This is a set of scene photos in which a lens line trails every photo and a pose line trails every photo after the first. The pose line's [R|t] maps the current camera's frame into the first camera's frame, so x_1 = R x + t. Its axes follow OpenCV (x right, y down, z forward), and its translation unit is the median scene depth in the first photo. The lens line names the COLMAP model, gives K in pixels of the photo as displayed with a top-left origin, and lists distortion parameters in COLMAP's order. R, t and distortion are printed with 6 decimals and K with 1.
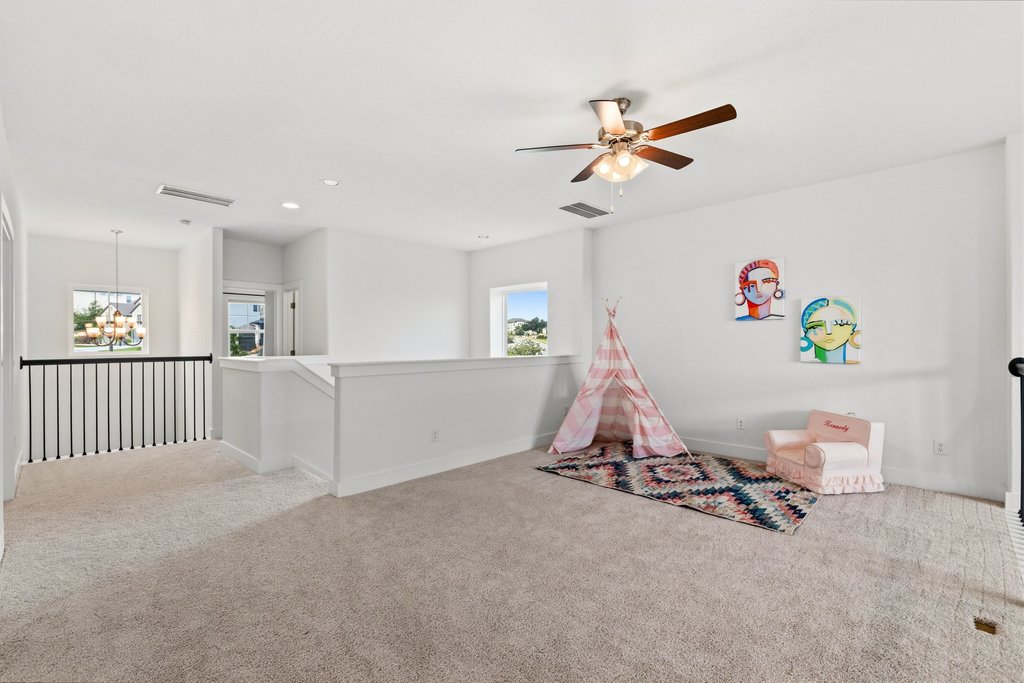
lens RADIAL K [[514.9, 0, 512.0], [0, 514.9, 341.5], [0, 0, 1]] dist [-0.000508, -0.000039]
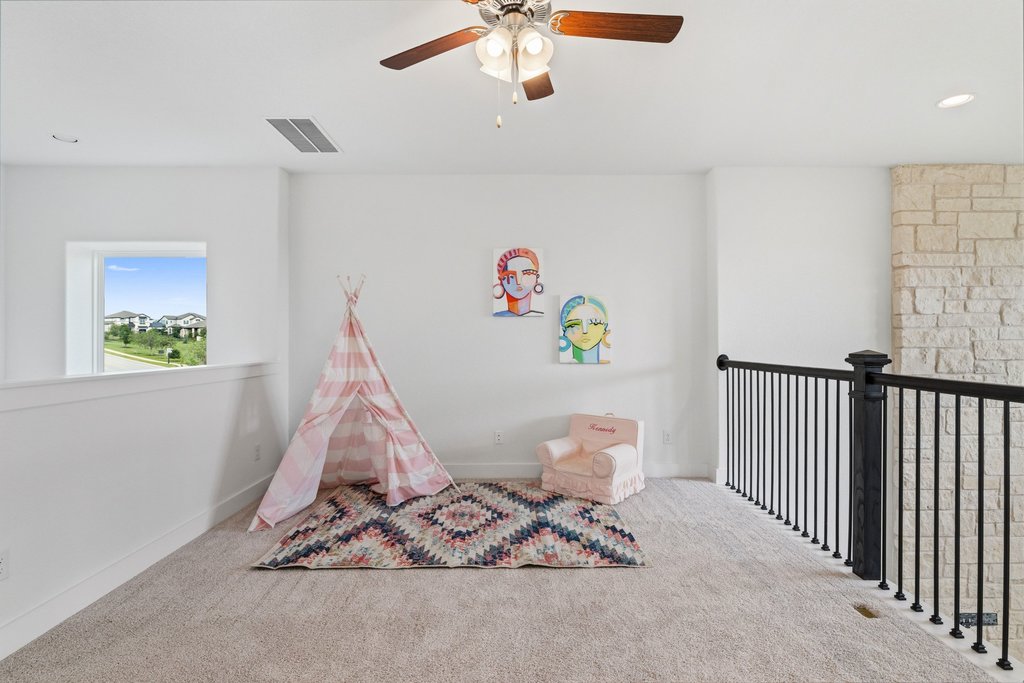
lens RADIAL K [[514.9, 0, 512.0], [0, 514.9, 341.5], [0, 0, 1]] dist [-0.000508, -0.000039]
pose [[0.678576, 0.003505, 0.734521, -0.173193], [0.001034, 0.999983, -0.005727, 0.005927], [-0.734529, 0.004646, 0.678561, 0.422762]]
